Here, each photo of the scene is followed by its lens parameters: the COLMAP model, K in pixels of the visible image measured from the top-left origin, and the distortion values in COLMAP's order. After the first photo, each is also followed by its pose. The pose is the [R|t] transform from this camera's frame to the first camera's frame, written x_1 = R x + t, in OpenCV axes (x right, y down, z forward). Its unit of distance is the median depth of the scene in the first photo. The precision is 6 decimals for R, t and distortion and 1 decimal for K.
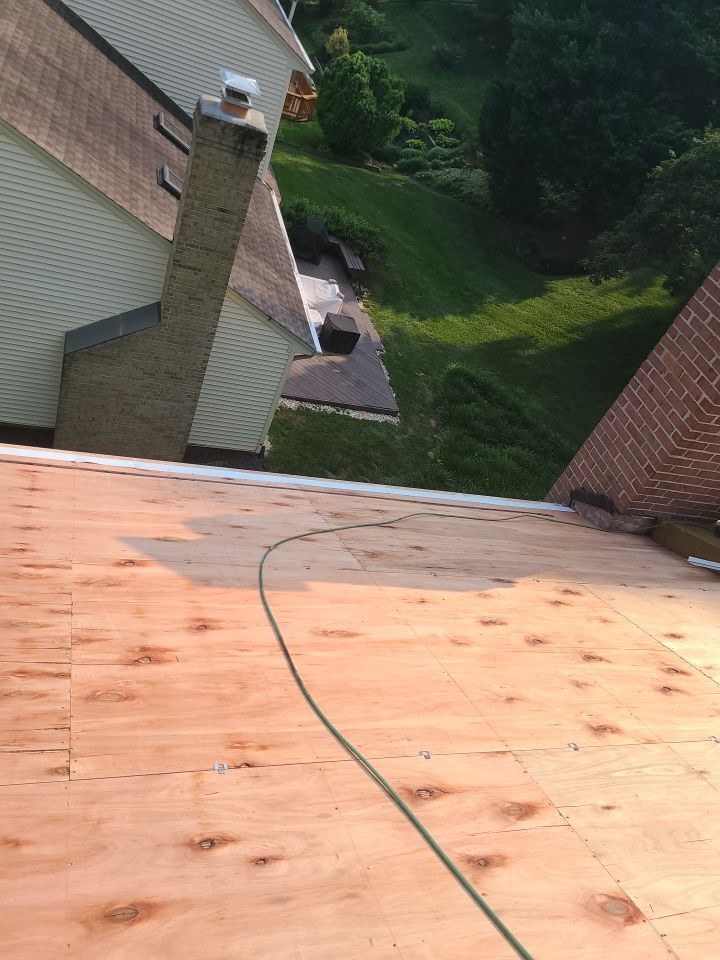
lens RADIAL K [[704.7, 0, 367.3], [0, 704.7, 457.8], [0, 0, 1]] dist [0.056382, -0.034126]
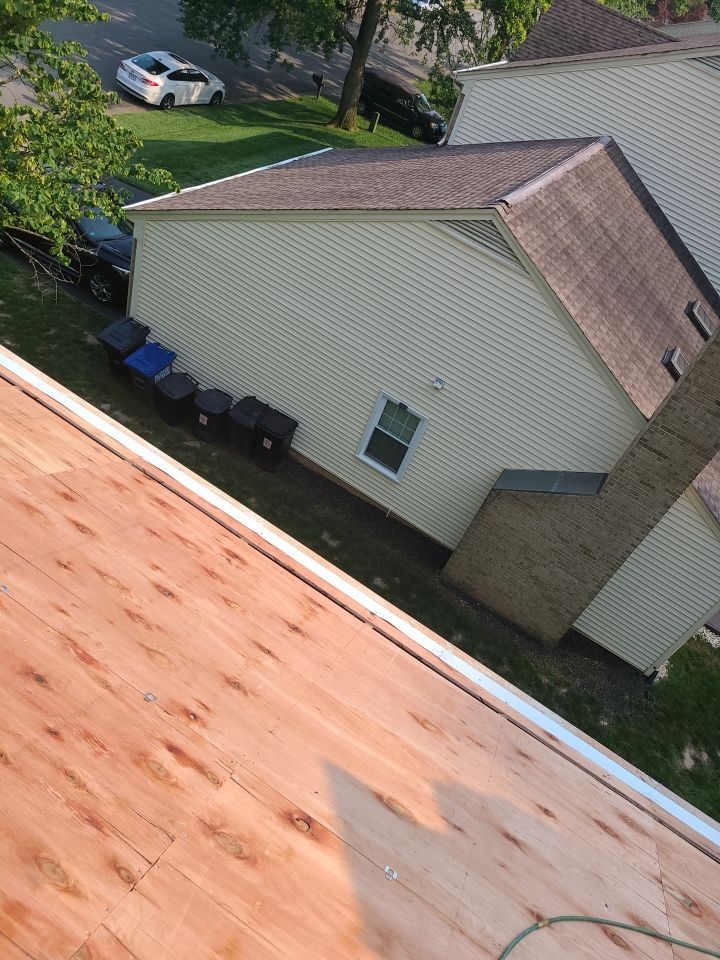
lens RADIAL K [[699.3, 0, 376.5], [0, 699.3, 459.0], [0, 0, 1]] dist [0.060728, -0.044480]
pose [[0.755643, 0.331203, -0.565074, -0.012766], [-0.450823, 0.888850, -0.081885, -0.031971], [0.475145, 0.316624, 0.820967, 0.122221]]
